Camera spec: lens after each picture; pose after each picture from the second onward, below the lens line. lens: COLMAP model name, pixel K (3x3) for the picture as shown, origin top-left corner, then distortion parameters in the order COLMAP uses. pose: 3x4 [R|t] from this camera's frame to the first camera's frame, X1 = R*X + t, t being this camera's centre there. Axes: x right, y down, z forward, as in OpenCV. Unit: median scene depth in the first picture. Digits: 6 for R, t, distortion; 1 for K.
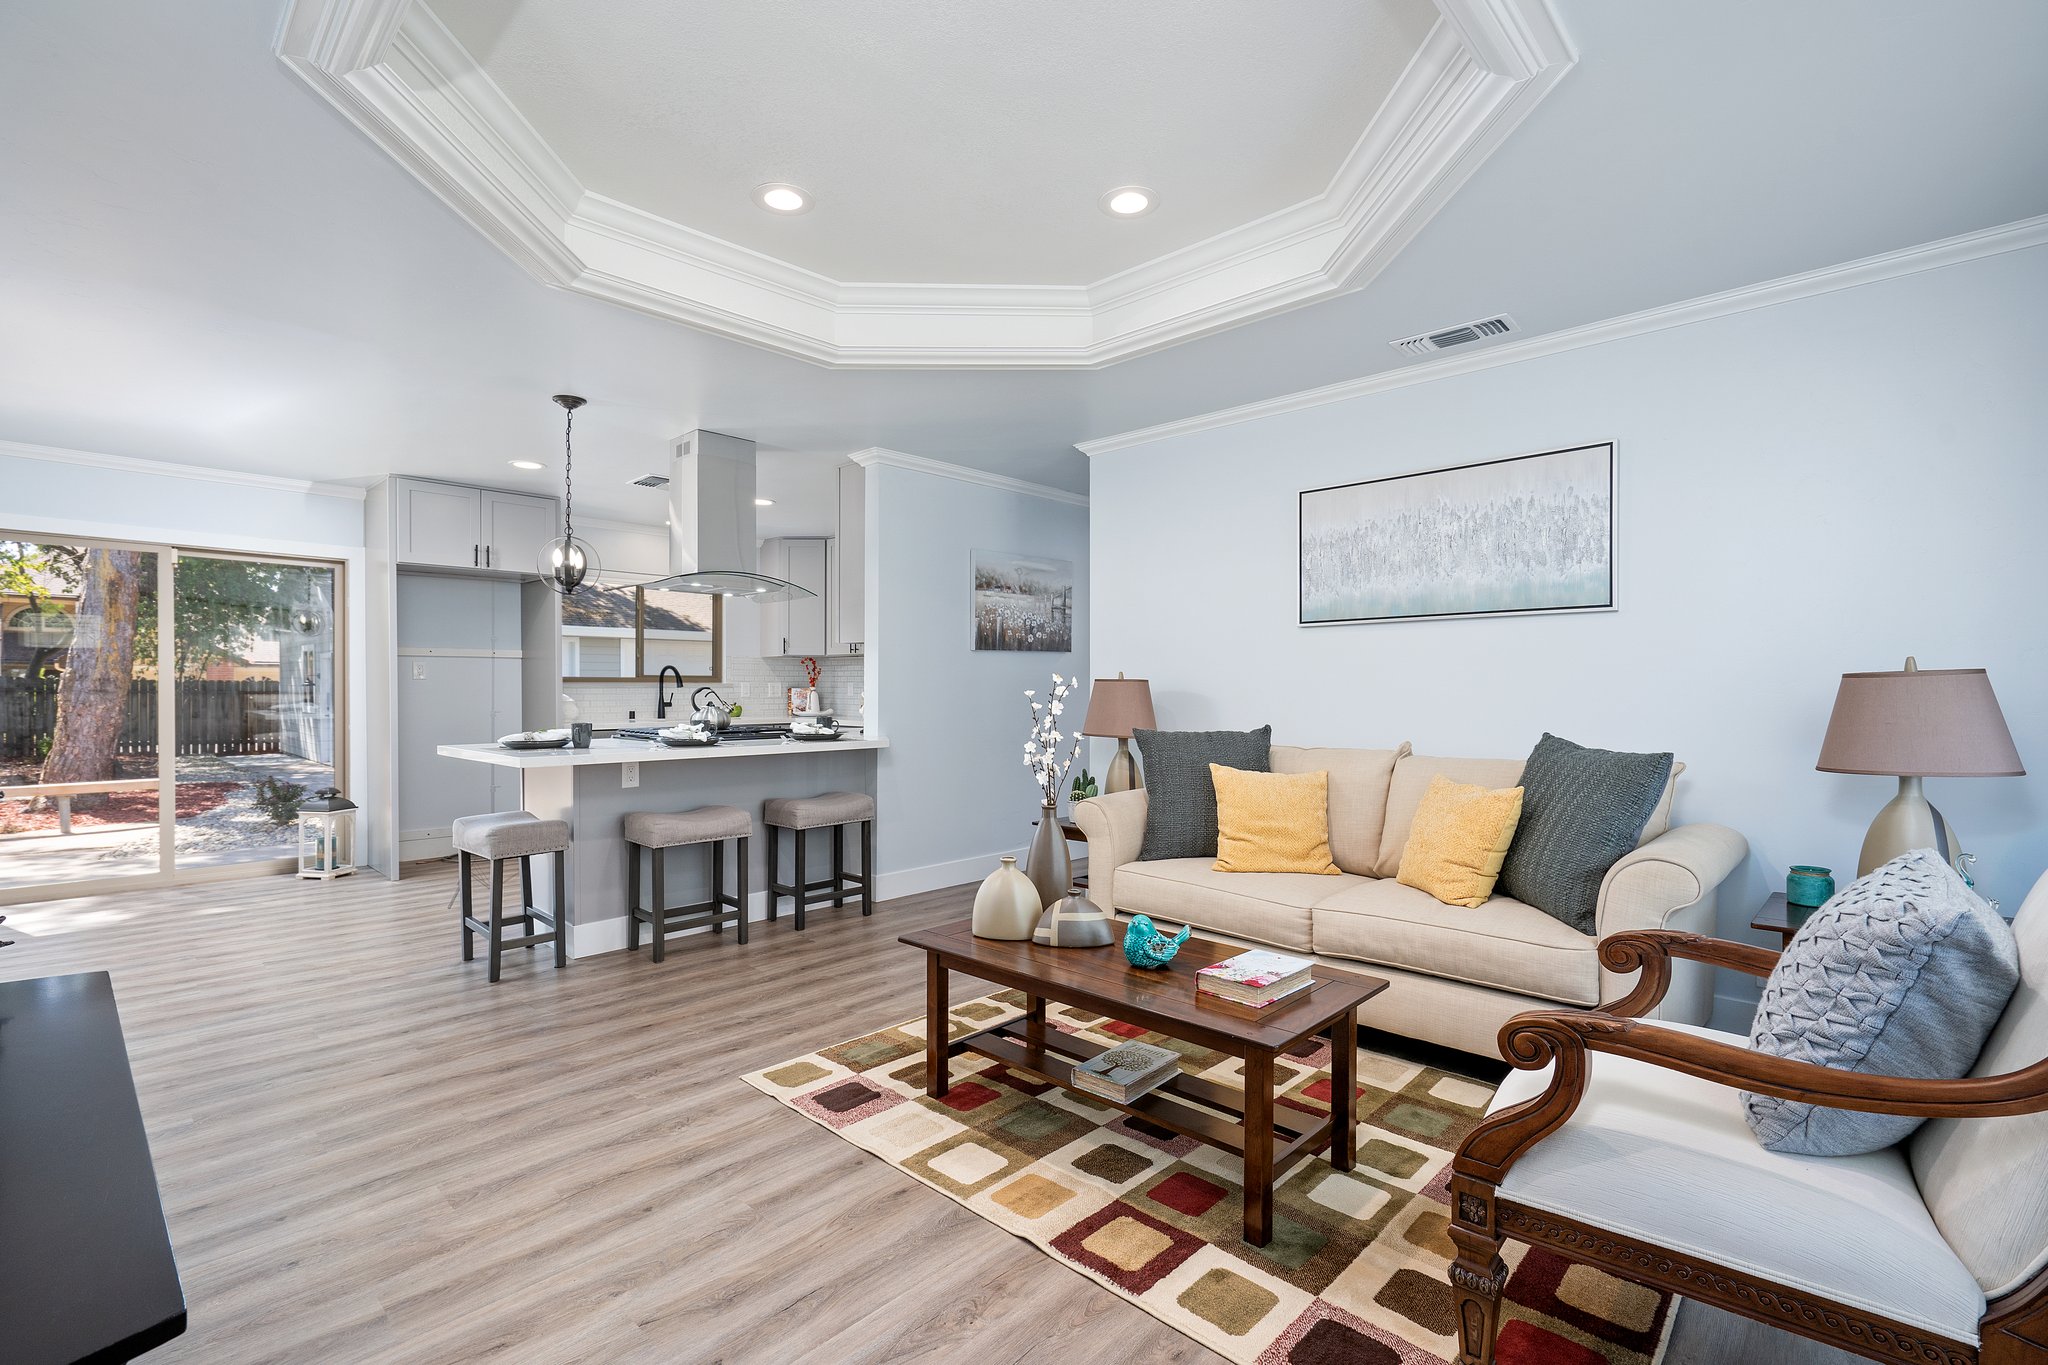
lens RADIAL K [[928.6, 0, 1025.1], [0, 928.6, 689.9], [0, 0, 1]] dist [-0.002551, 0.001676]
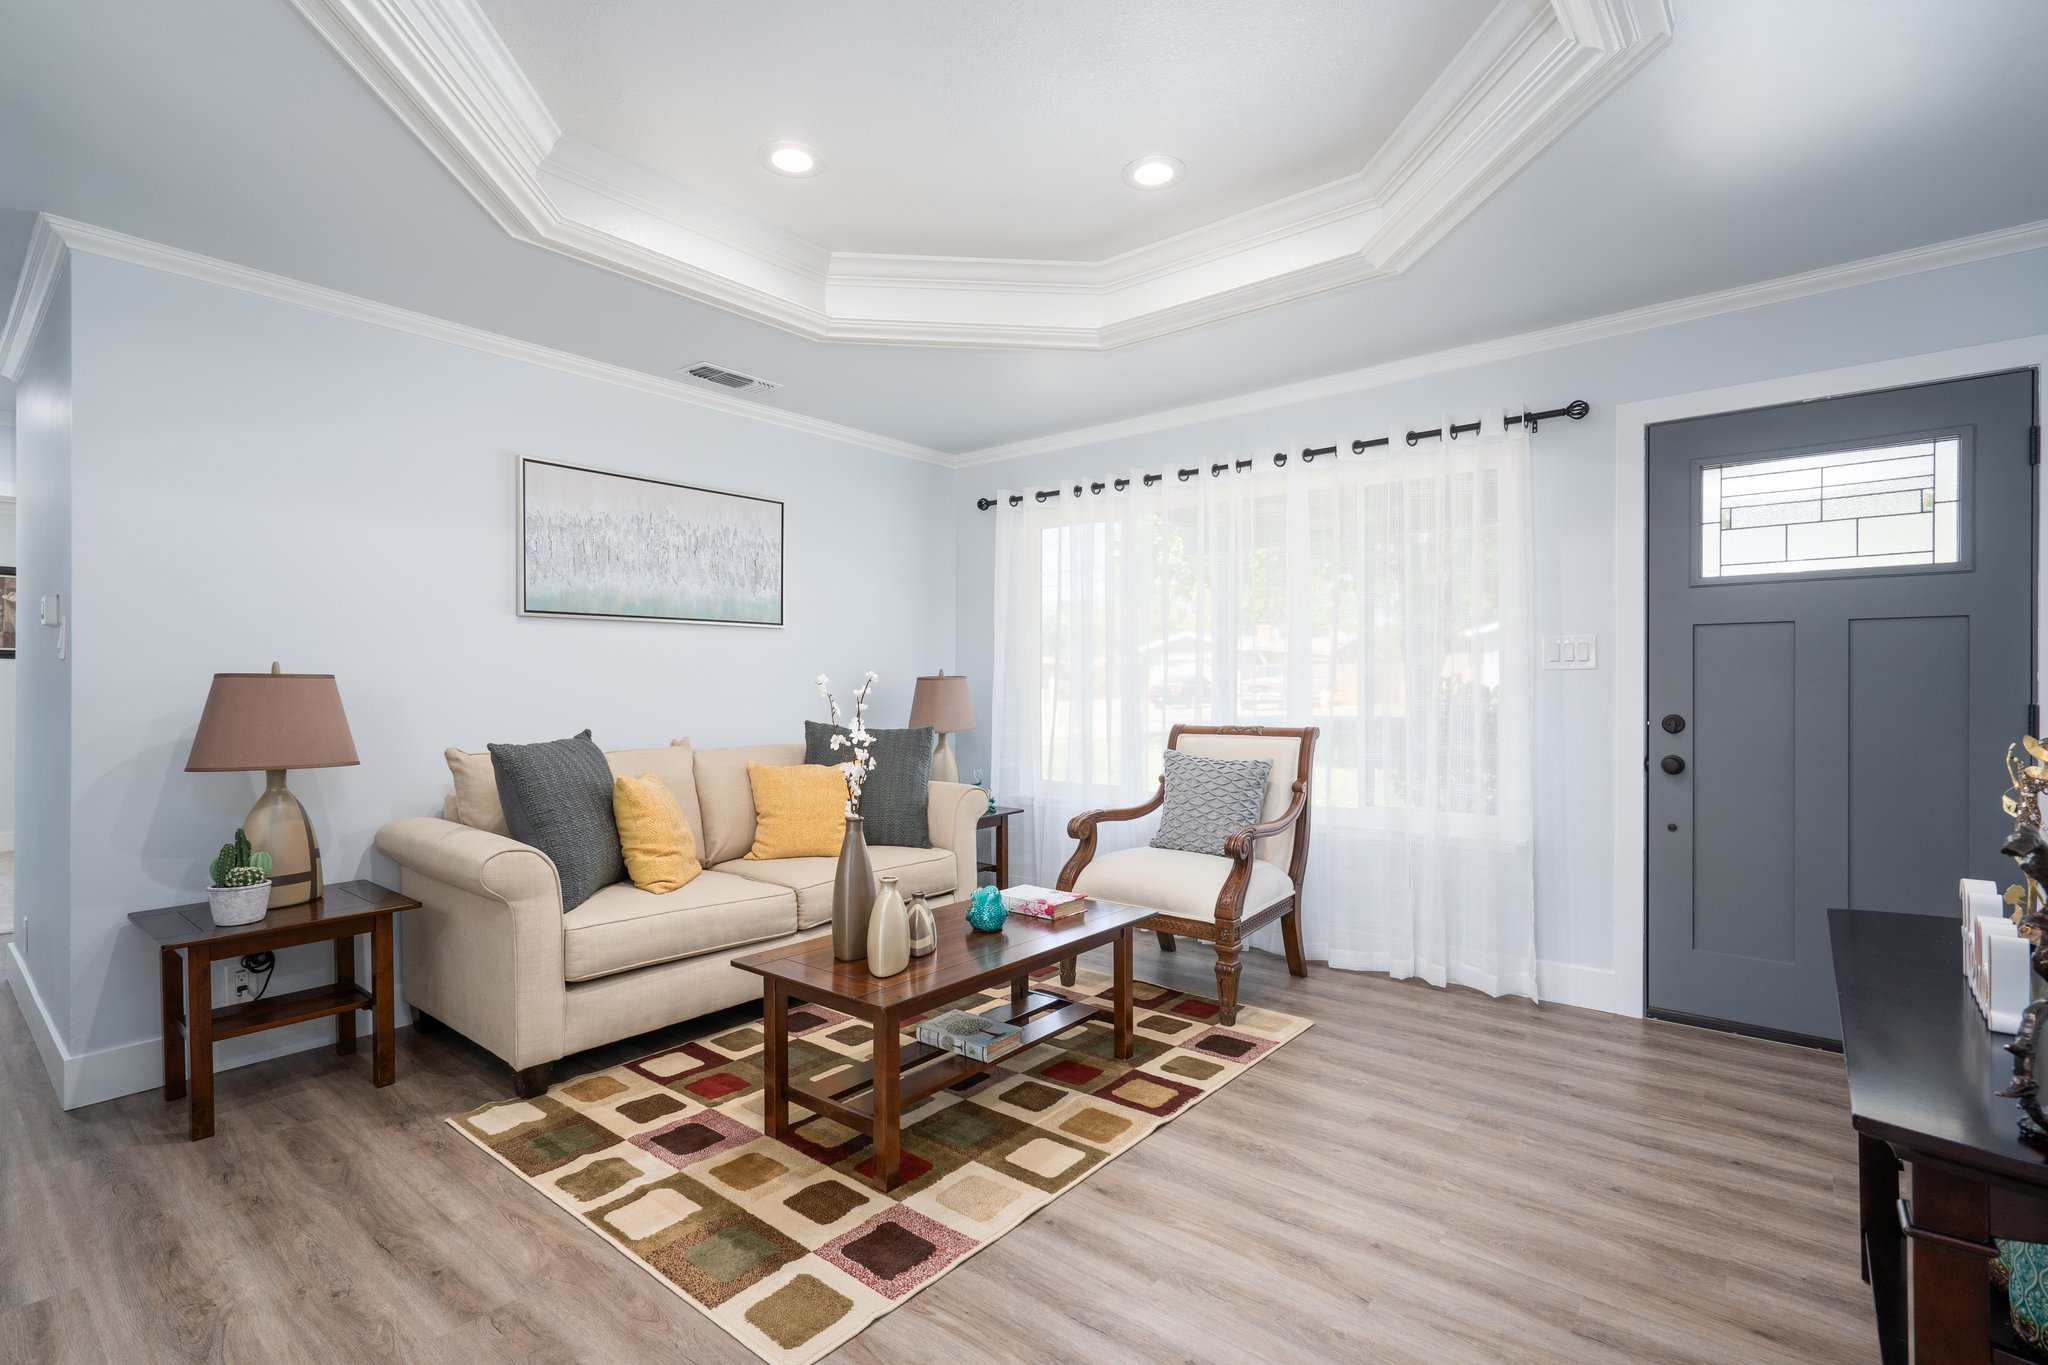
lens RADIAL K [[928.6, 0, 1031.6], [0, 928.6, 682.2], [0, 0, 1]] dist [-0.002551, 0.001676]
pose [[-0.062086, 0.003710, 0.998064, -0.728072], [0.005578, 0.999979, -0.003370, -0.001717], [-0.998055, 0.005358, -0.062105, 0.732664]]
